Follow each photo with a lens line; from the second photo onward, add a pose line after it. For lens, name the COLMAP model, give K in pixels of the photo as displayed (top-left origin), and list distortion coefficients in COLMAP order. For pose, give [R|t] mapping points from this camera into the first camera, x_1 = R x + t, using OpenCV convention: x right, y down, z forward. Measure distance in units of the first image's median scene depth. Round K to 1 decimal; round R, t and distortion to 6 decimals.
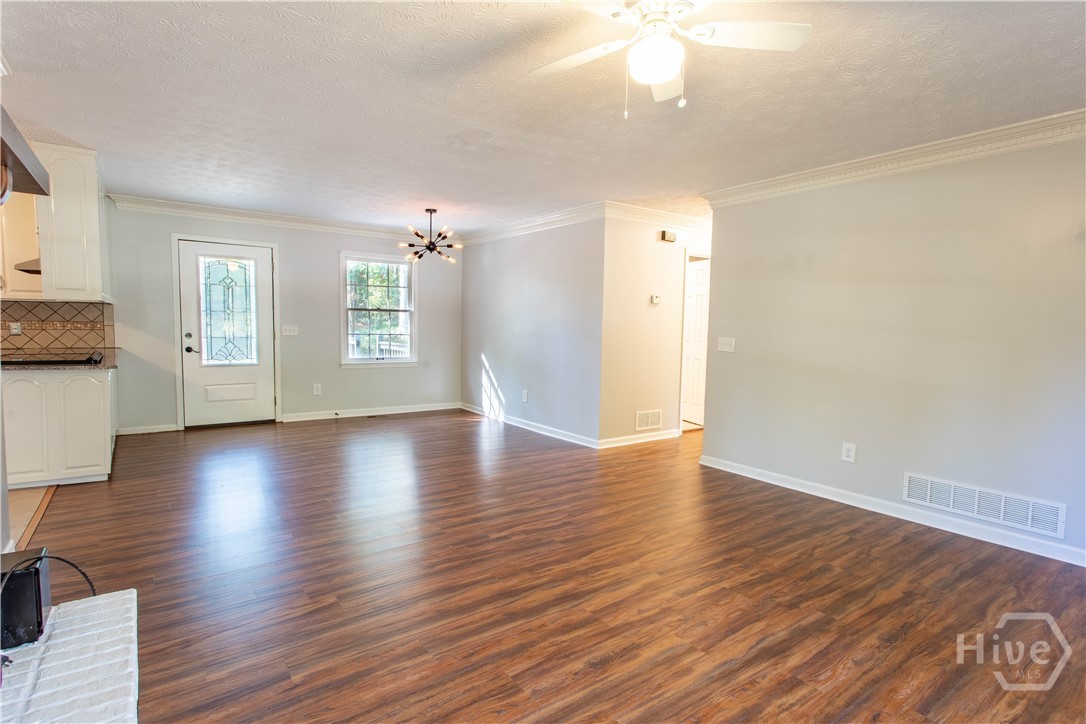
lens RADIAL K [[552.3, 0, 543.0], [0, 552.3, 362.0], [0, 0, 1]] dist [0.002881, 0.000027]
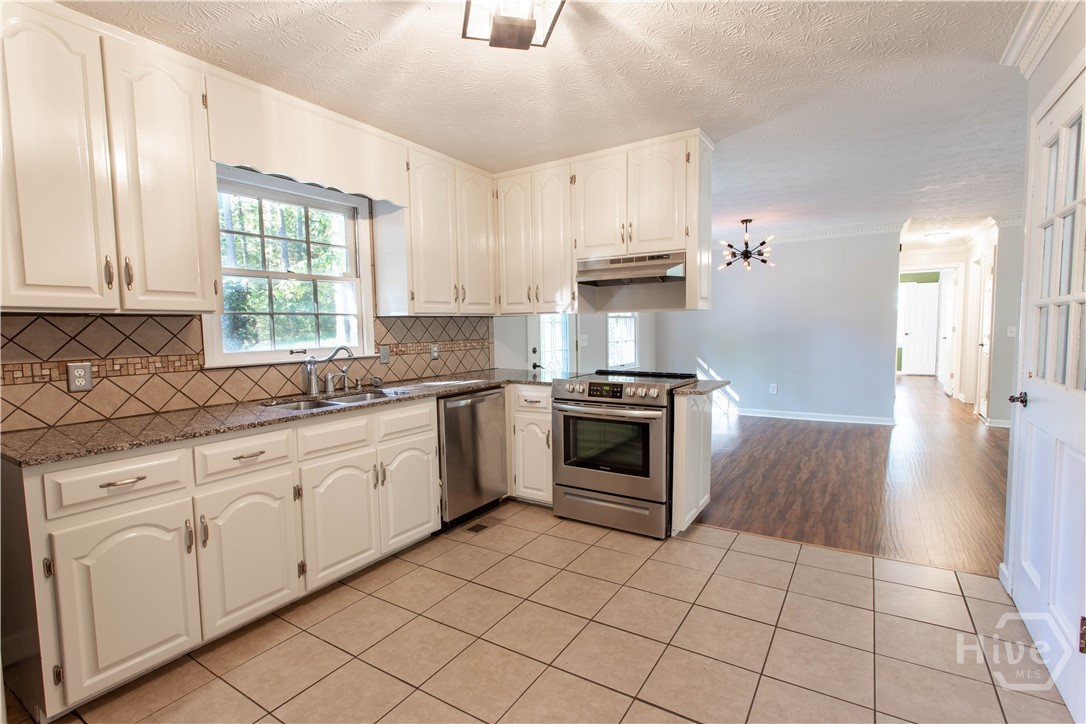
lens RADIAL K [[537.1, 0, 543.0], [0, 537.1, 362.0], [0, 0, 1]] dist [0.000916, -0.000049]
pose [[0.927543, -0.054849, 0.369670, -1.043635], [0.052596, 0.998485, 0.016181, -0.047042], [-0.369997, 0.004435, 0.929022, 0.213058]]
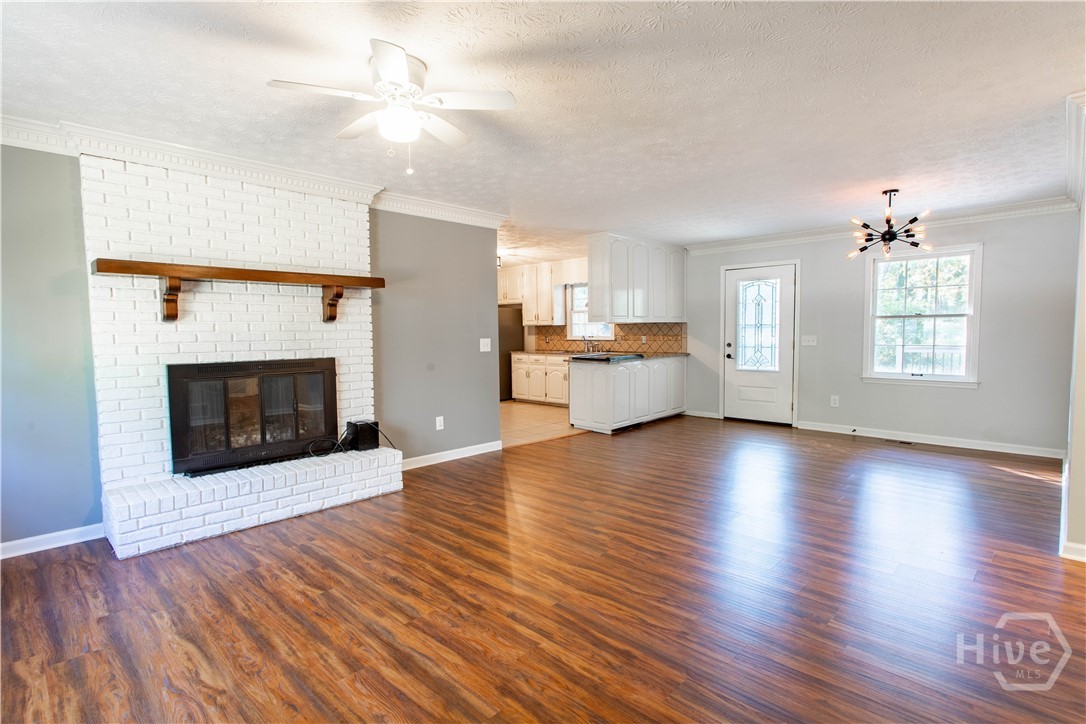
lens RADIAL K [[537.1, 0, 543.0], [0, 537.1, 362.0], [0, 0, 1]] dist [0.000916, -0.000049]
pose [[0.172195, 0.034848, -0.984446, 0.541409], [-0.056869, 0.998059, 0.025383, -0.017934], [0.983420, 0.051614, 0.173842, 0.410754]]
